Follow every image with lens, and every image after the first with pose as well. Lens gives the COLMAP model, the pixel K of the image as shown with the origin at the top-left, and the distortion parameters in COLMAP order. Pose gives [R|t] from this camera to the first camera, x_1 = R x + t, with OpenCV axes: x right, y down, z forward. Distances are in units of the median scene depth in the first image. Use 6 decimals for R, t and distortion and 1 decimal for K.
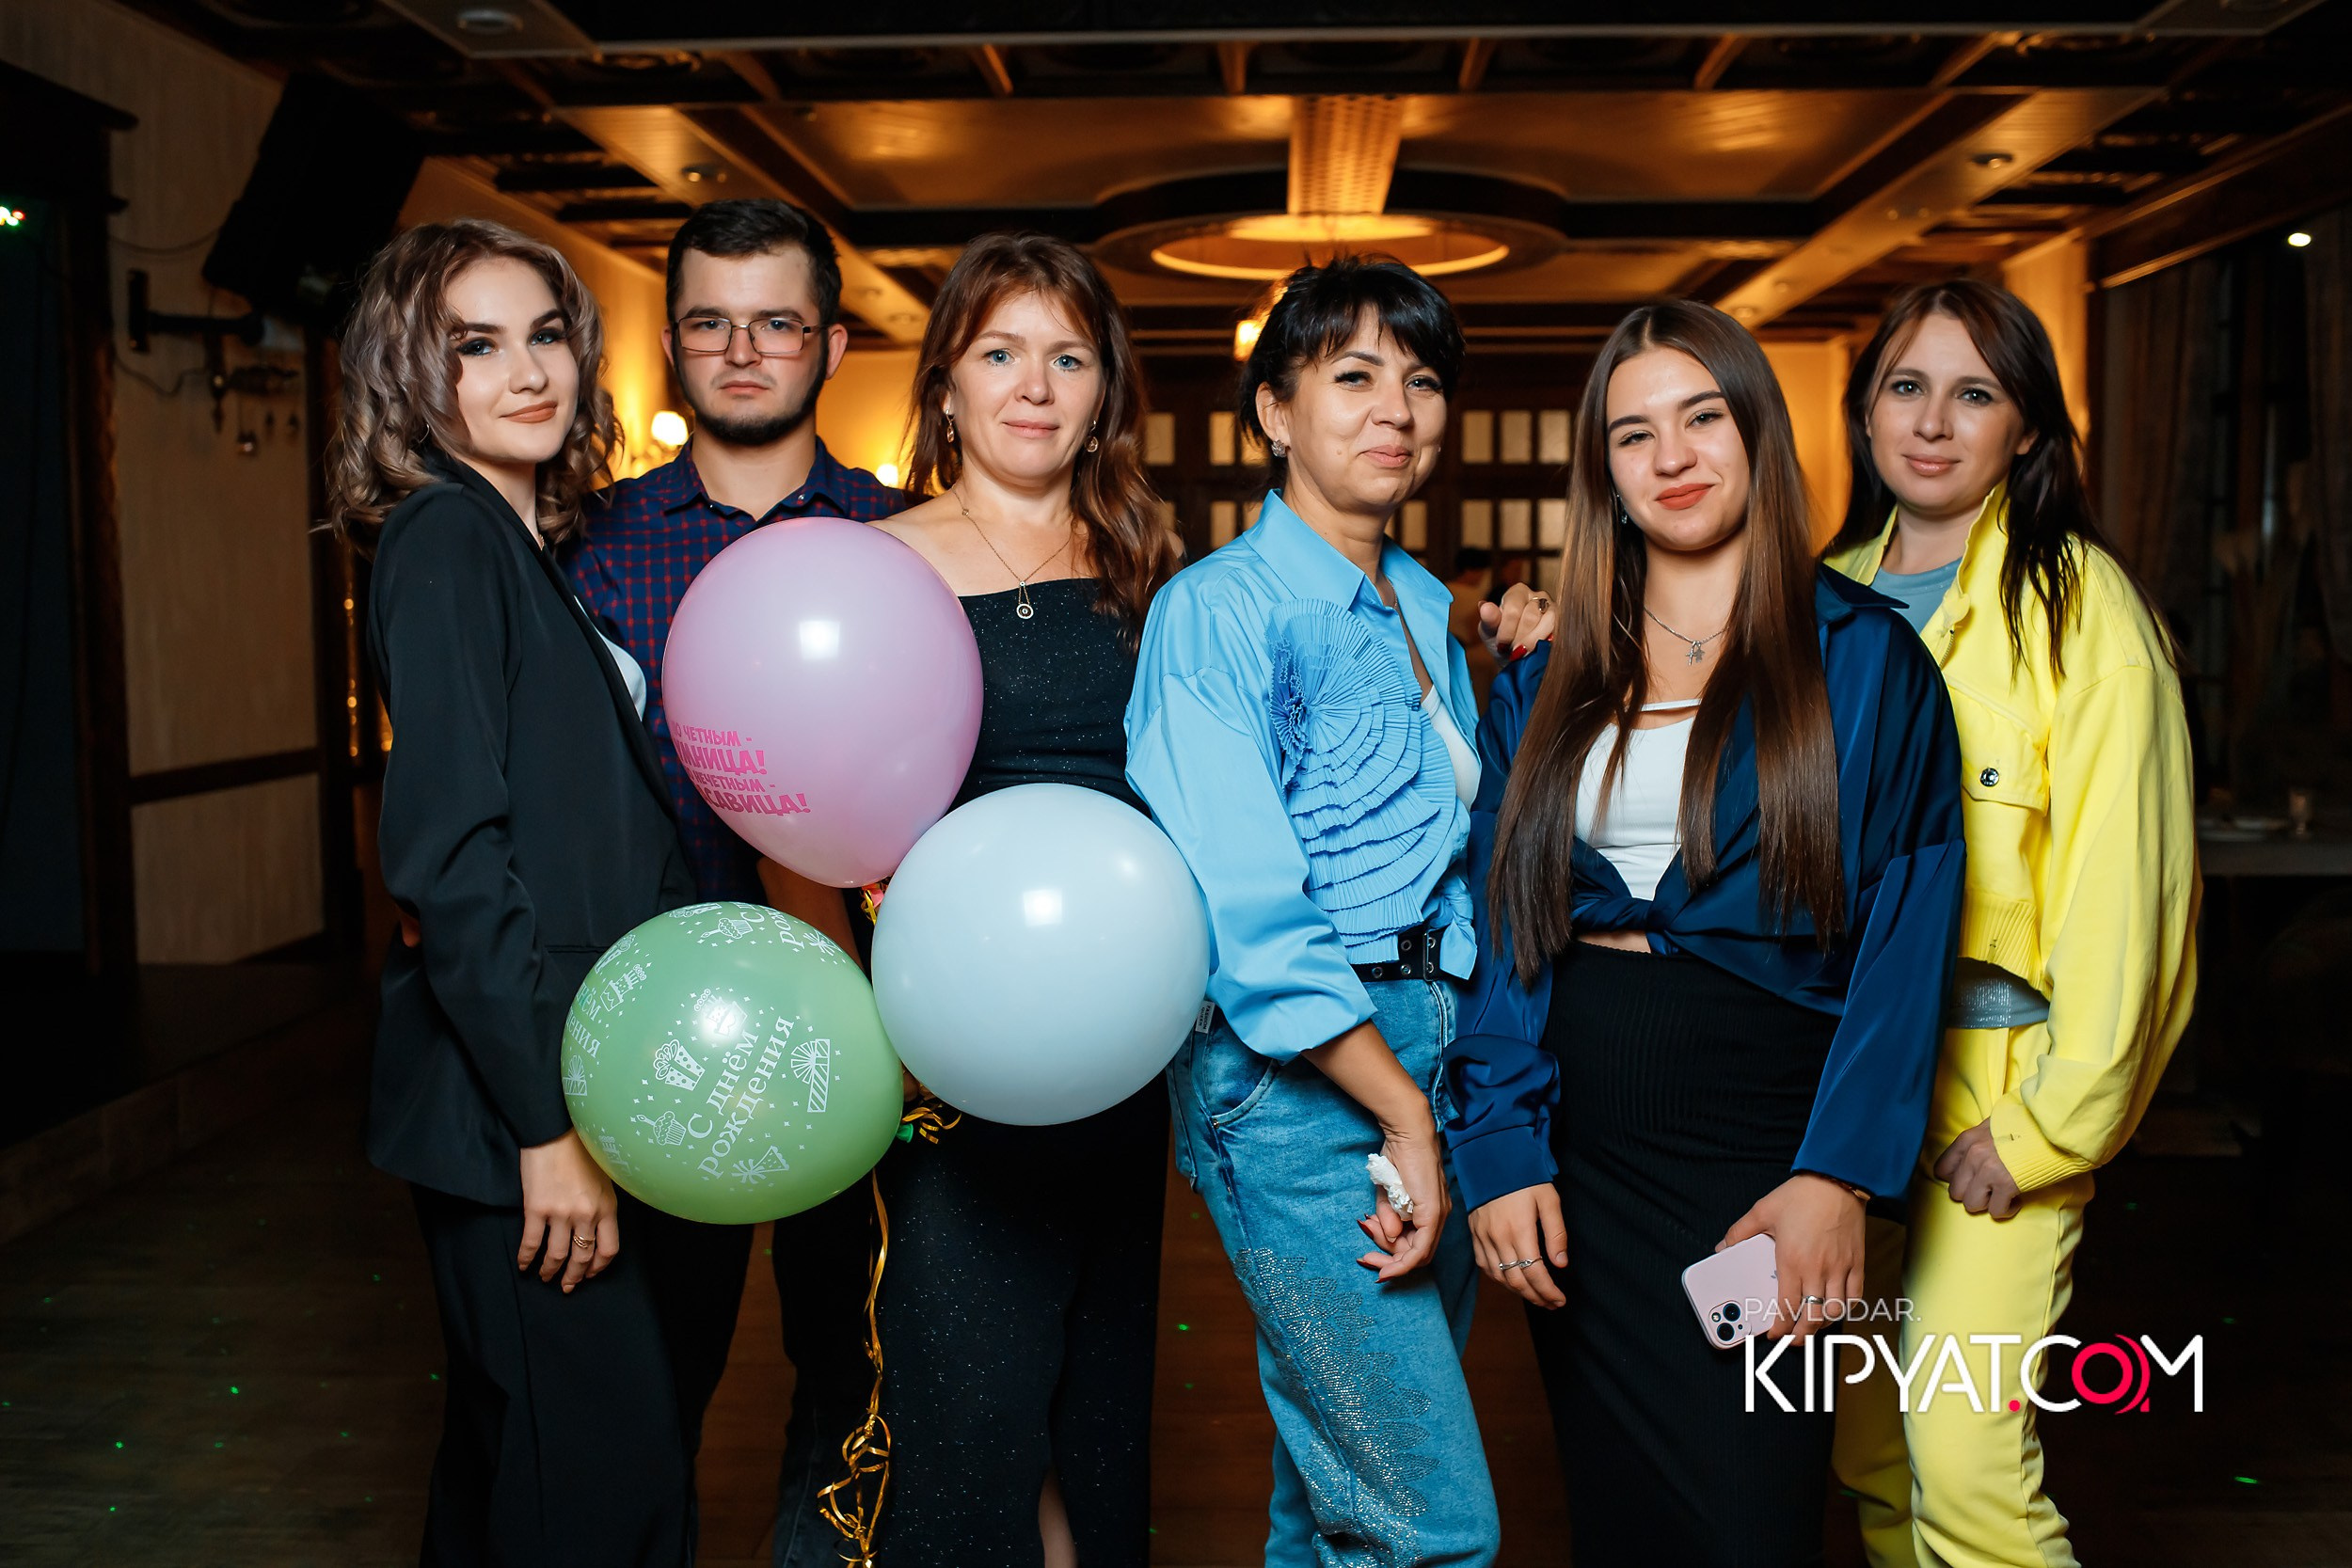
lens RADIAL K [[2241.0, 0, 1180.2], [0, 2241.0, 779.6], [0, 0, 1]] dist [0.005445, 0.017707]
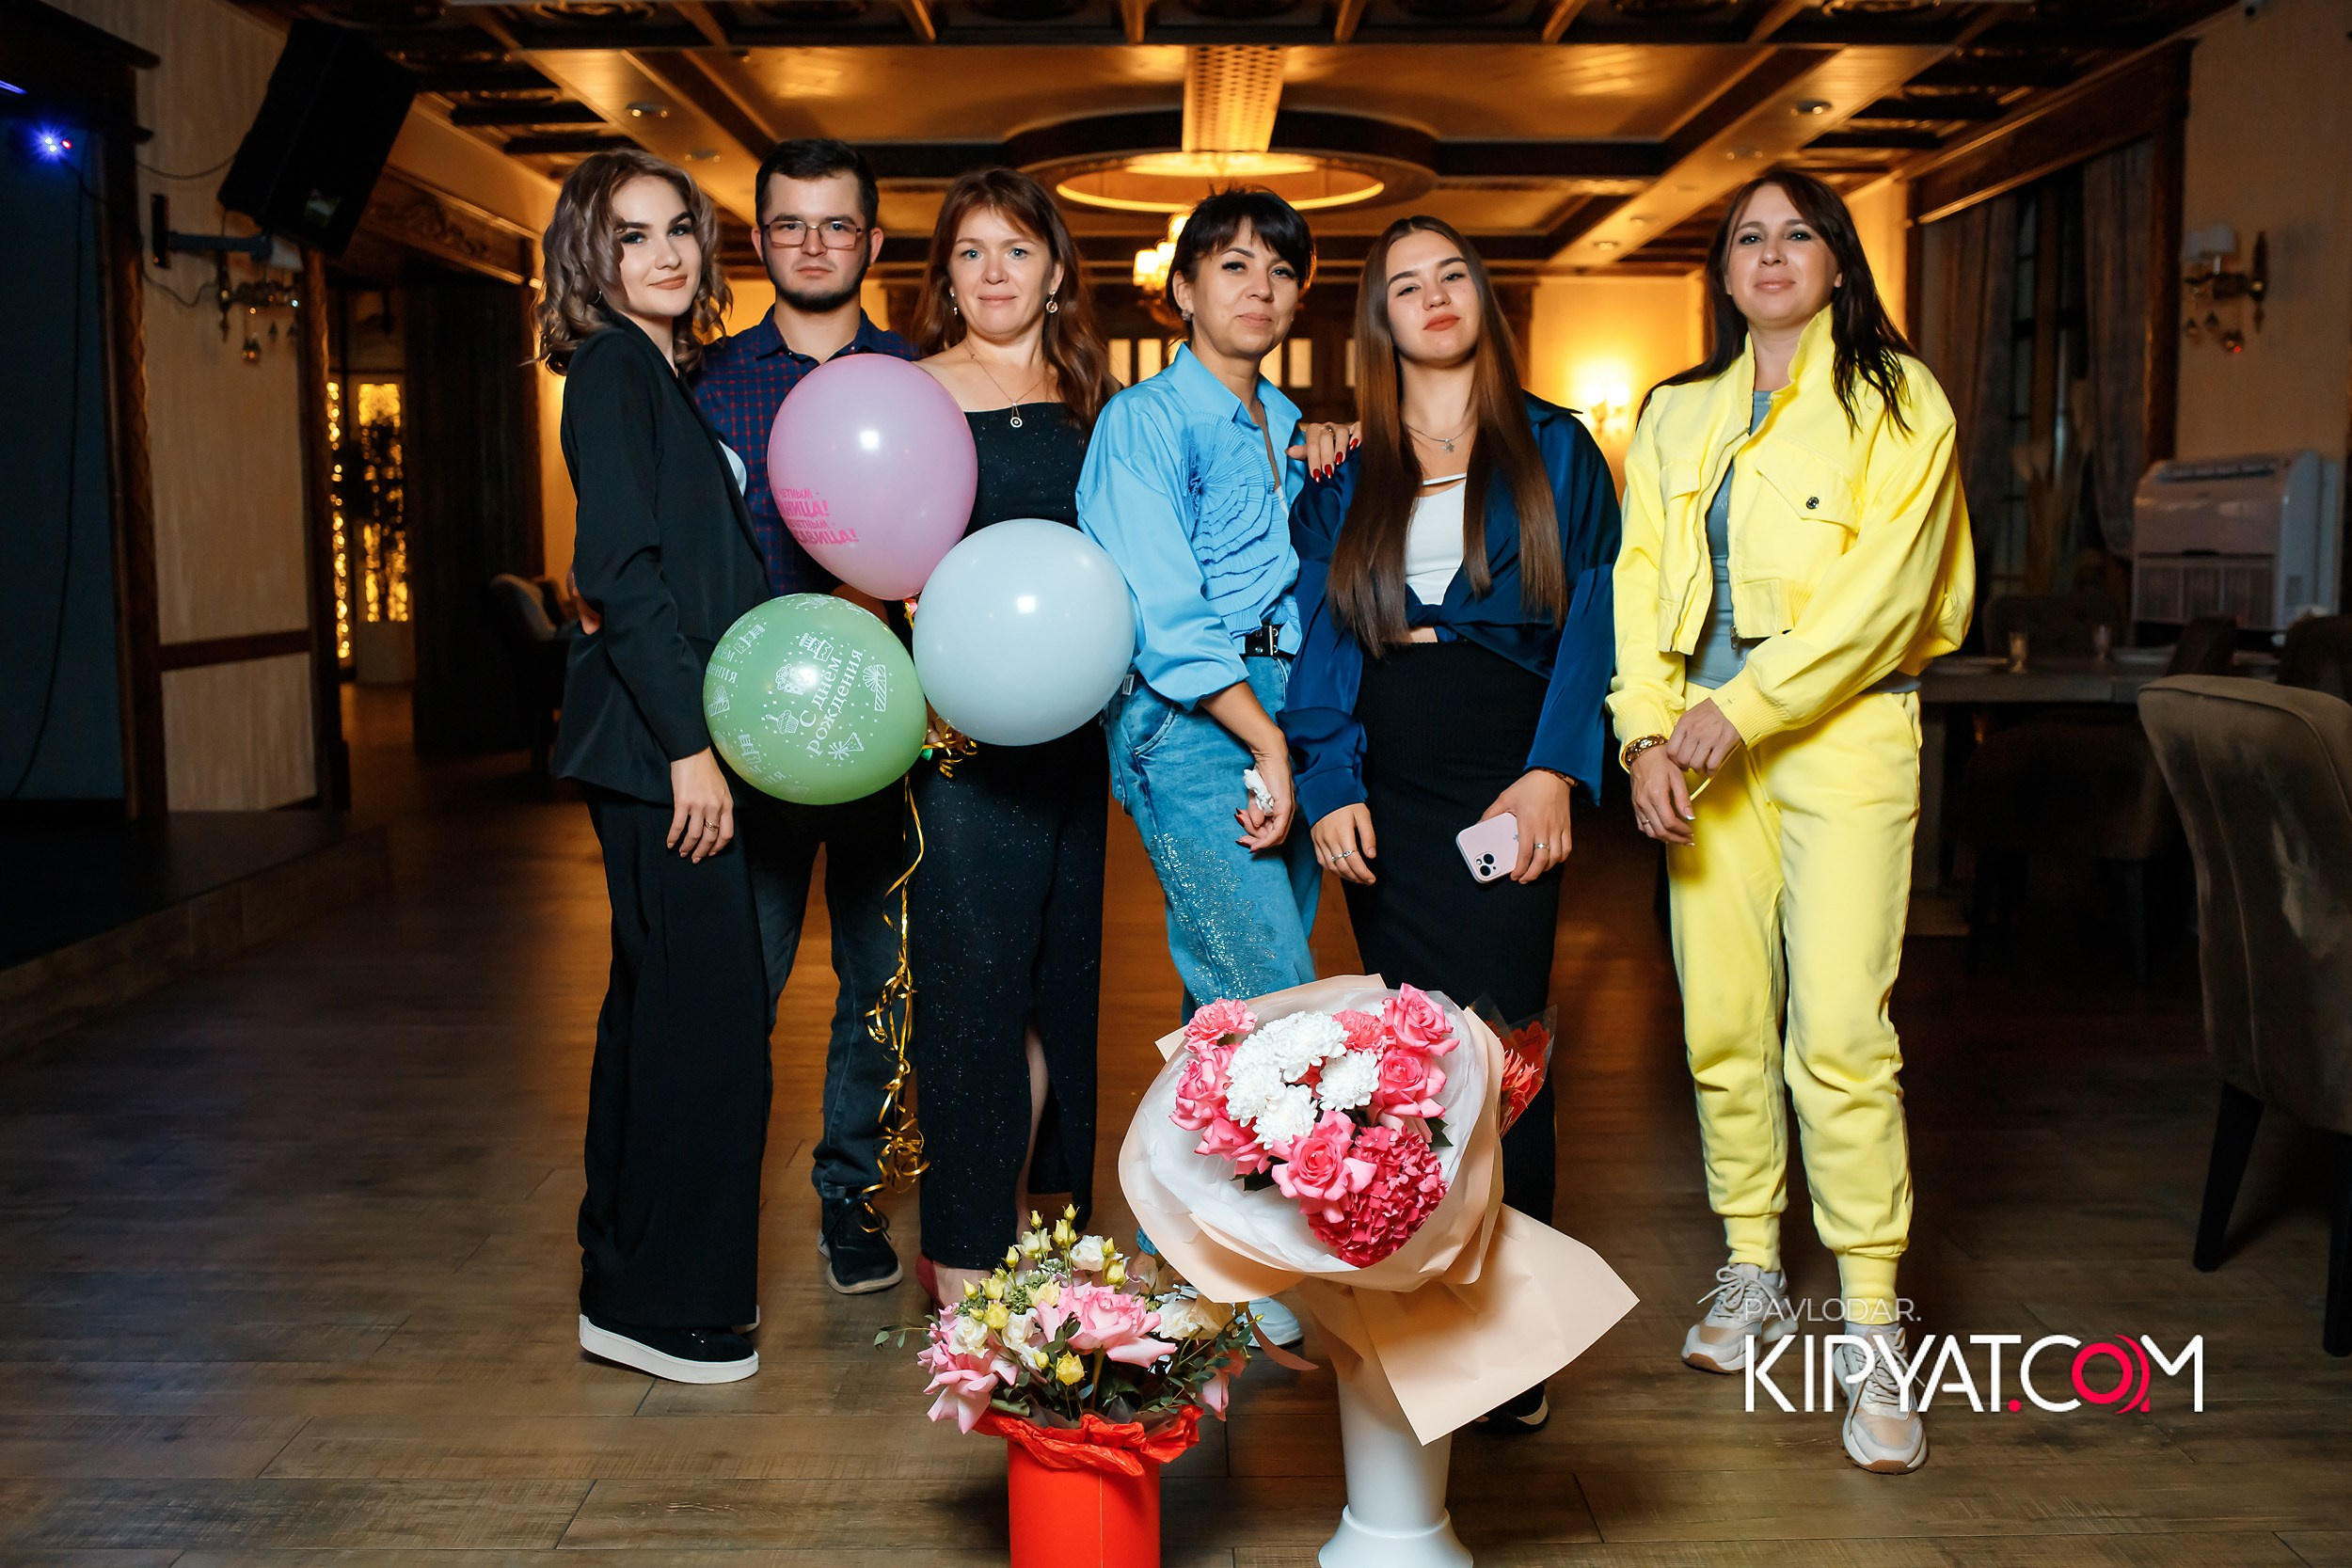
lens RADIAL K [[2361.6, 0, 1172.7], [0, 2361.6, 786.2], [0, 0, 1]] dist [-0.003249, 0.036140]
pose [[0.999078, -0.004444, 0.042711, -0.009354], [0.003774, 0.999869, 0.015754, 0.048774], [-0.042775, -0.015578, 0.998963, -0.192591]]
